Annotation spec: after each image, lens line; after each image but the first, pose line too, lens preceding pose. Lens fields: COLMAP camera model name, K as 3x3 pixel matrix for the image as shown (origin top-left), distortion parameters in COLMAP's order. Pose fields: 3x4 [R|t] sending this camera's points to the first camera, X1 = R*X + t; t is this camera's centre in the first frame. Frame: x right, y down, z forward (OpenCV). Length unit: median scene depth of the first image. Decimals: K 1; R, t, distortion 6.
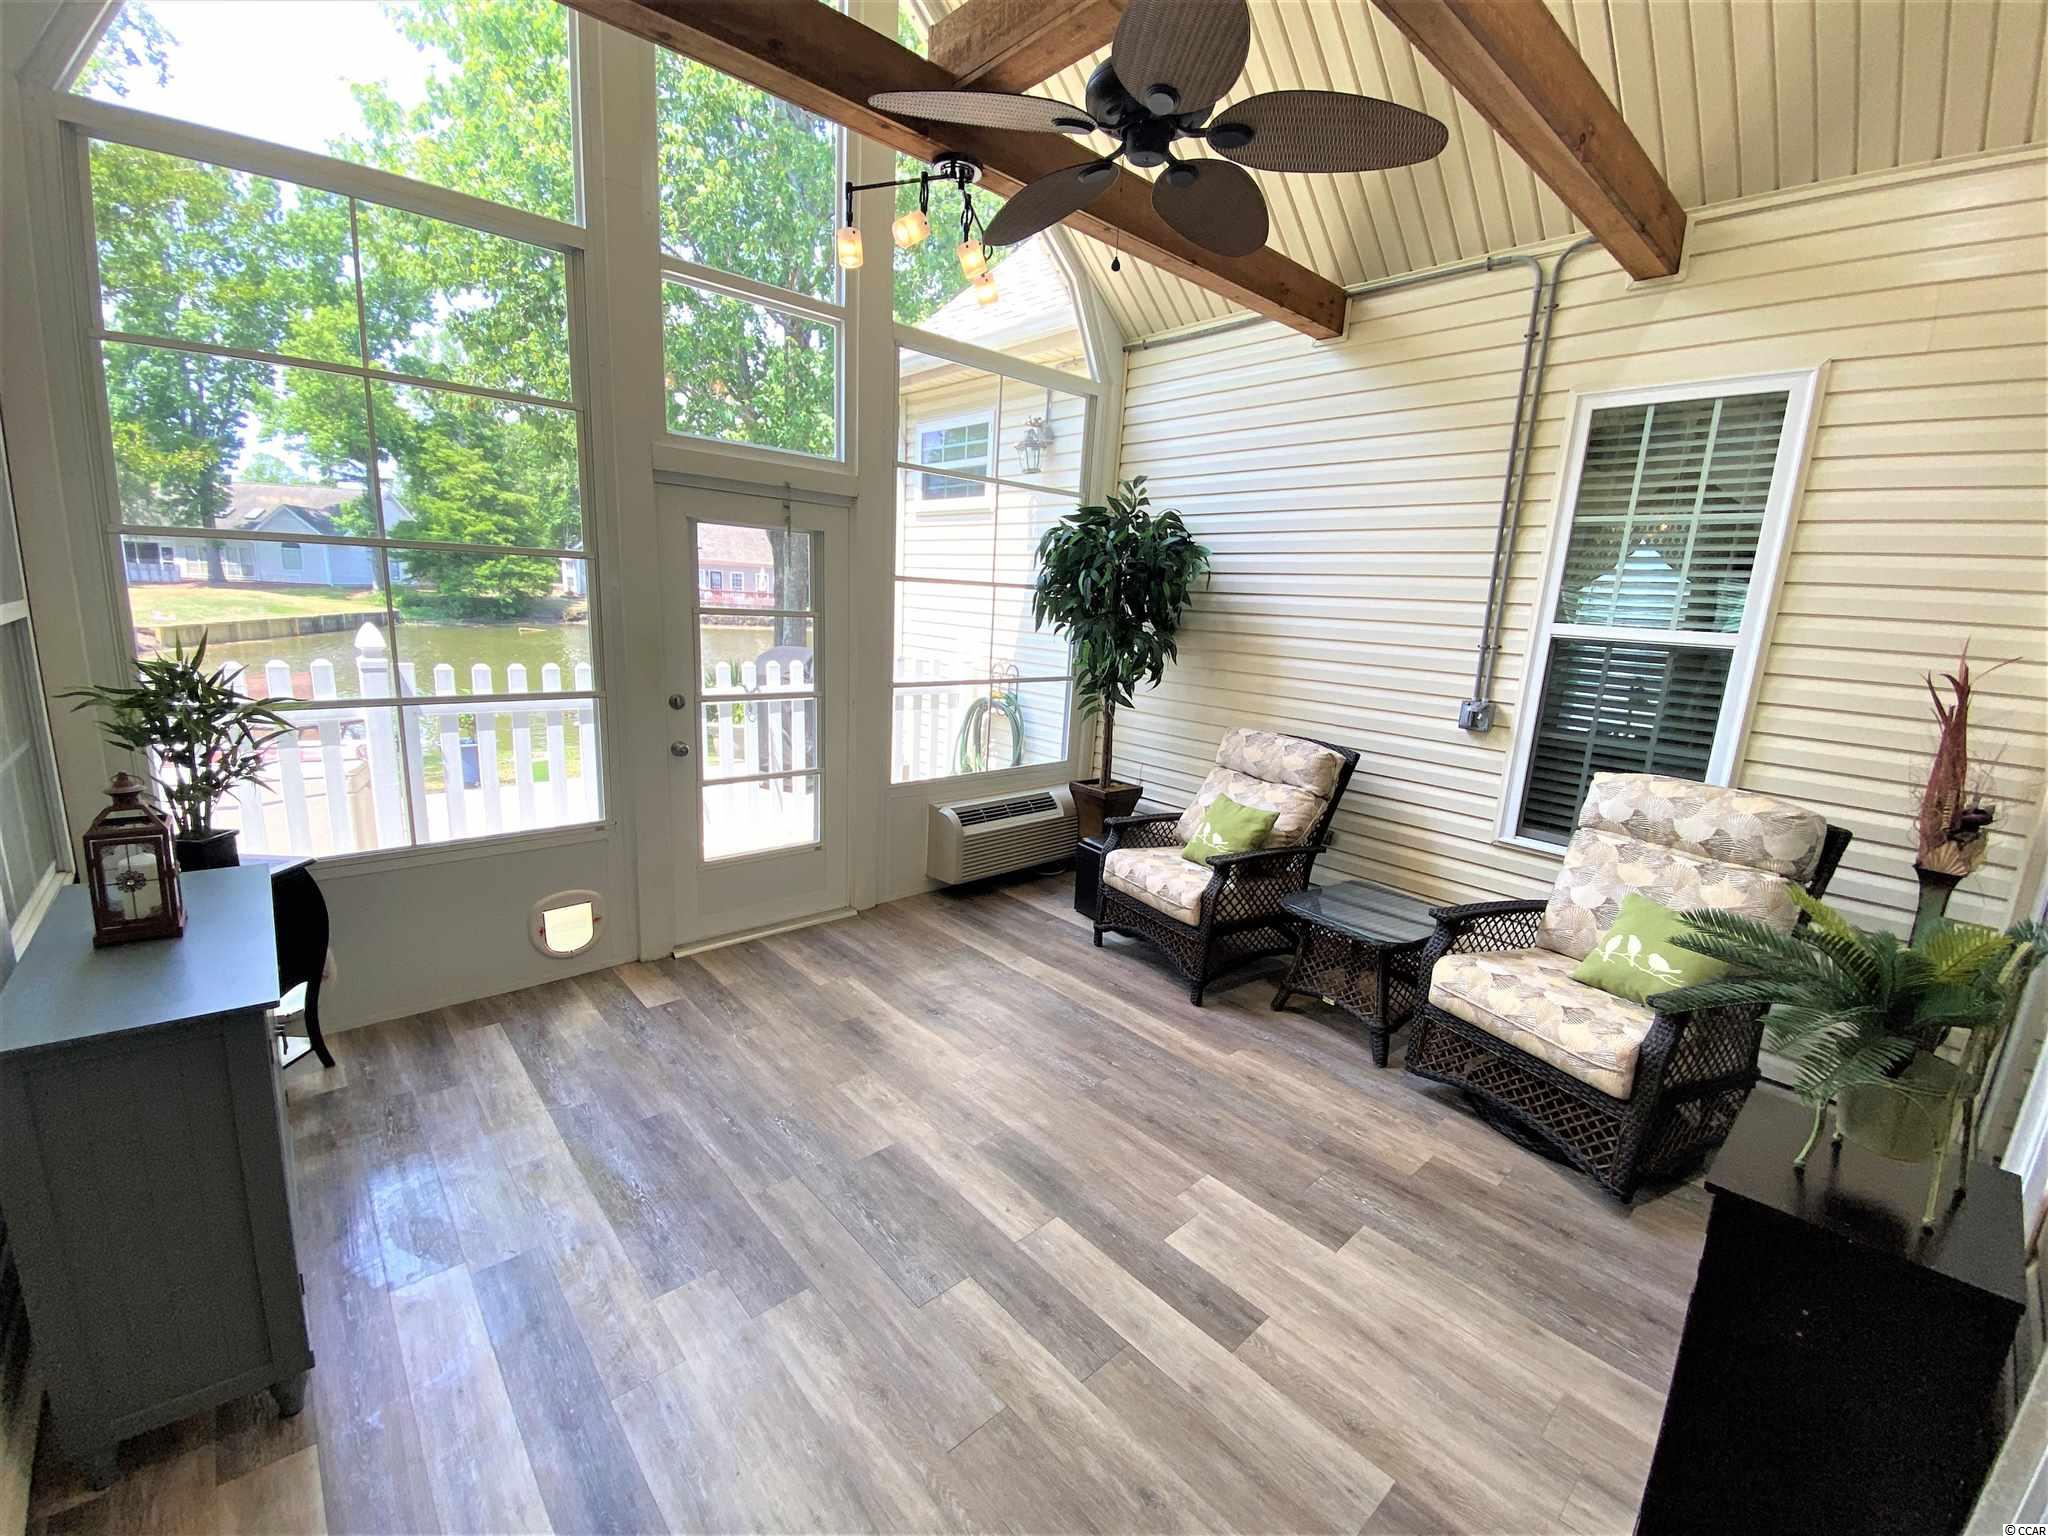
lens RADIAL K [[838.4, 0, 1024.0], [0, 838.4, 768.0], [0, 0, 1]] dist [0.021986, -0.019780]
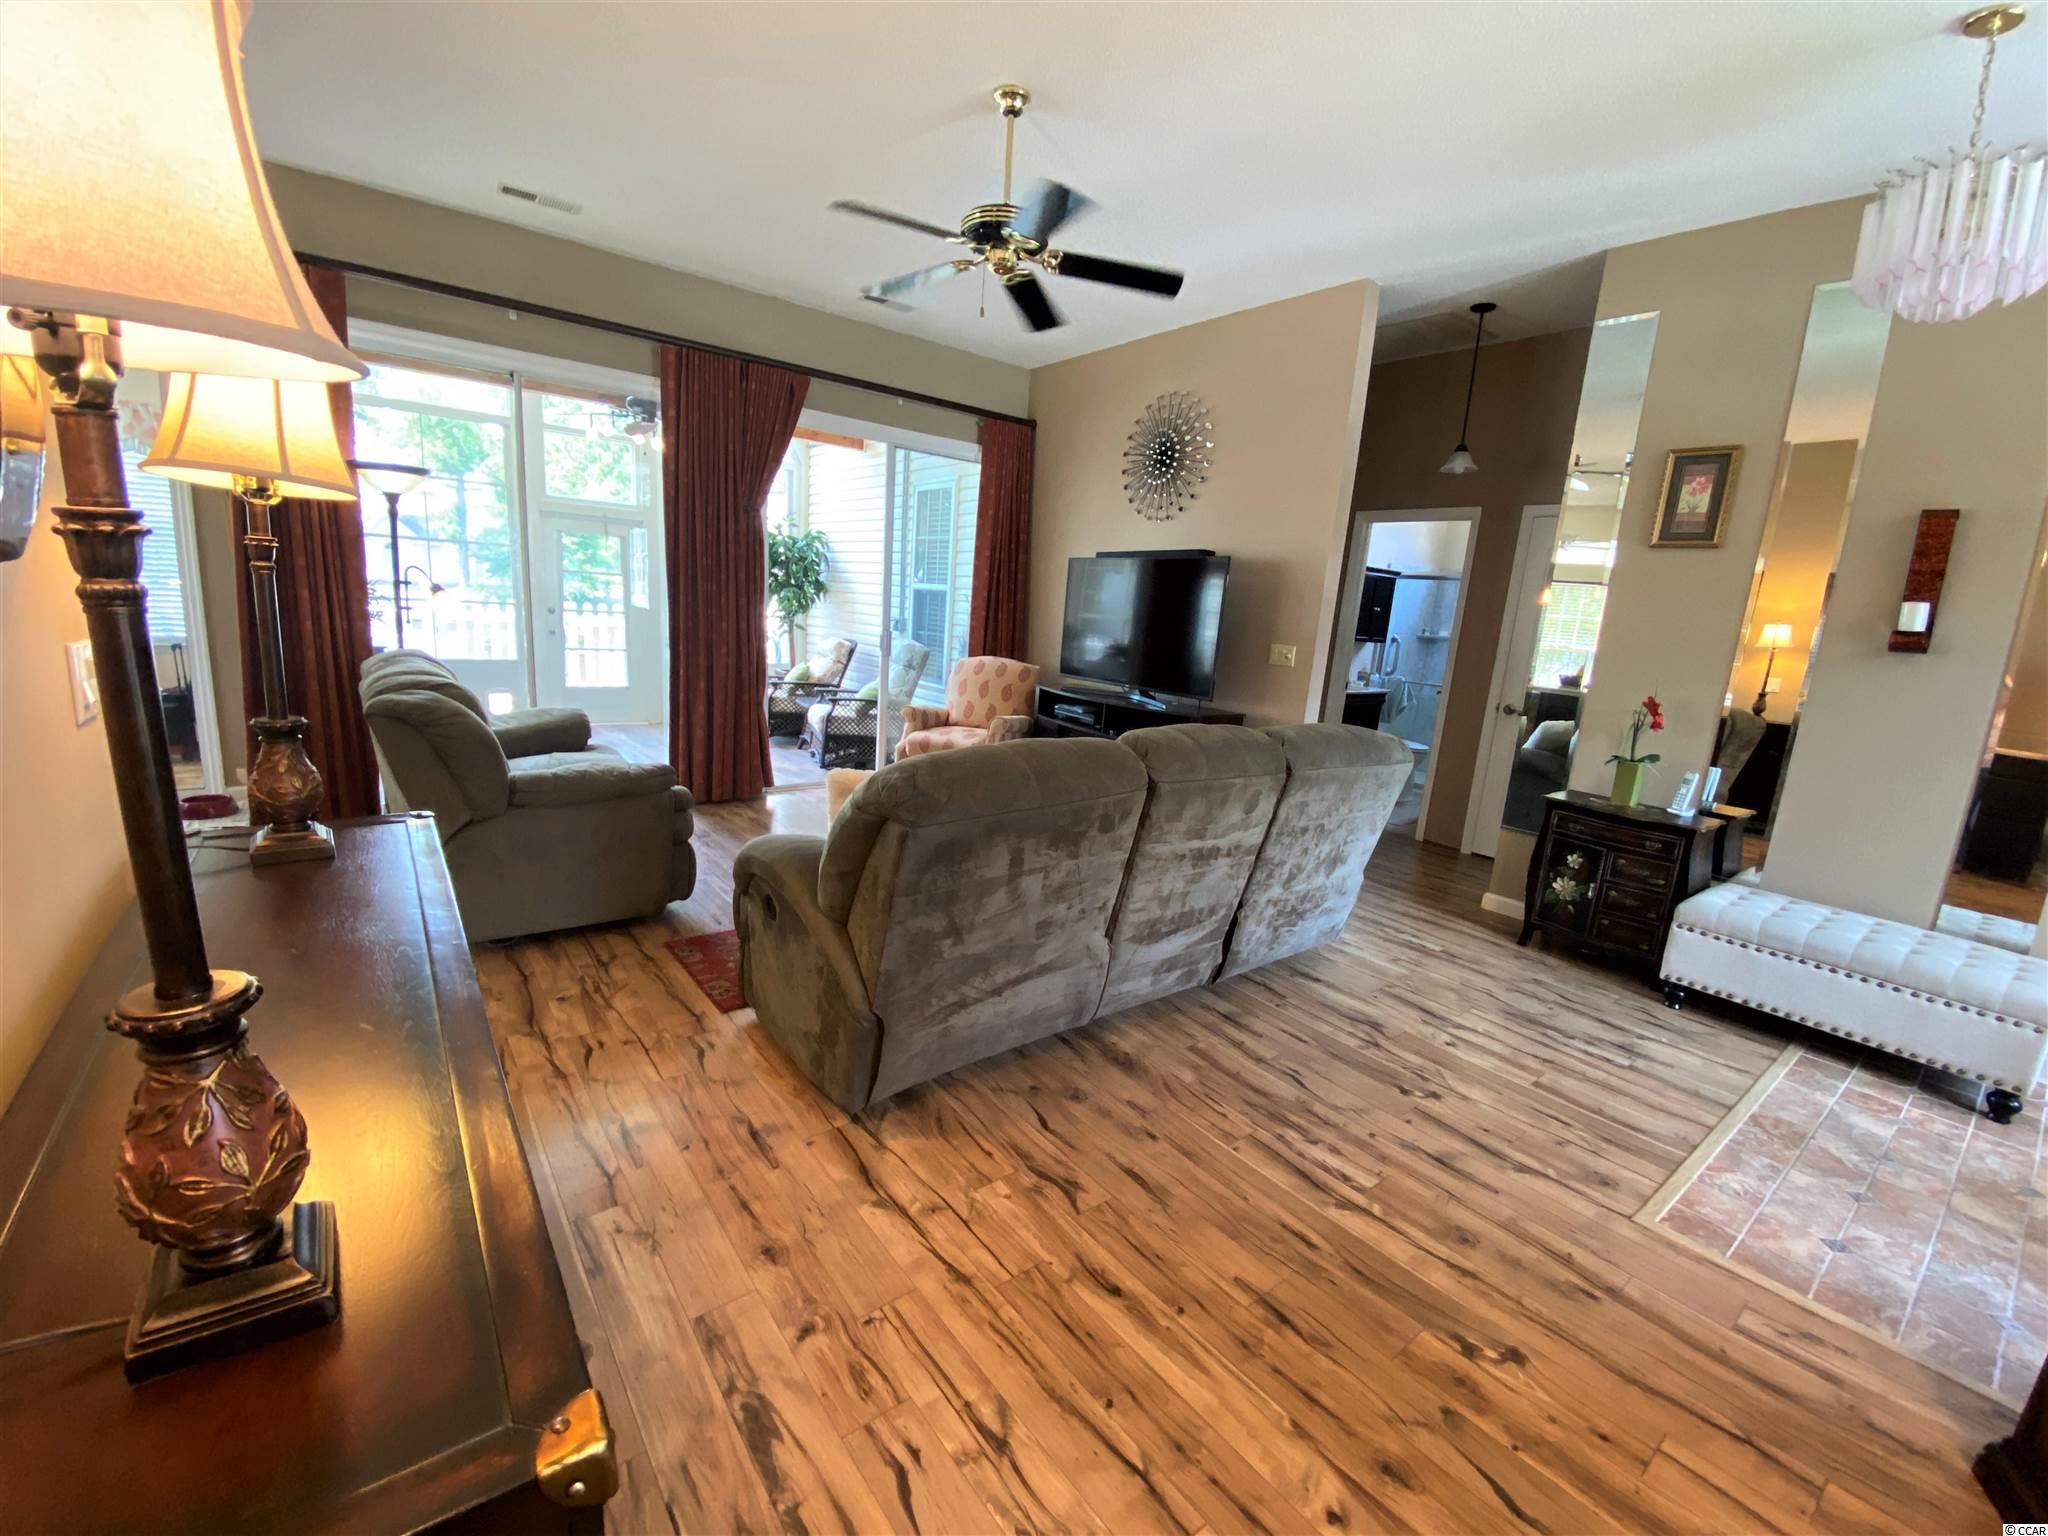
lens RADIAL K [[838.4, 0, 1024.0], [0, 838.4, 768.0], [0, 0, 1]] dist [0.021986, -0.019780]
pose [[0.997310, 0.032578, -0.065658, 1.173647], [-0.033589, 0.999333, -0.014342, 0.385091], [0.065147, 0.016508, 0.997739, -1.360697]]
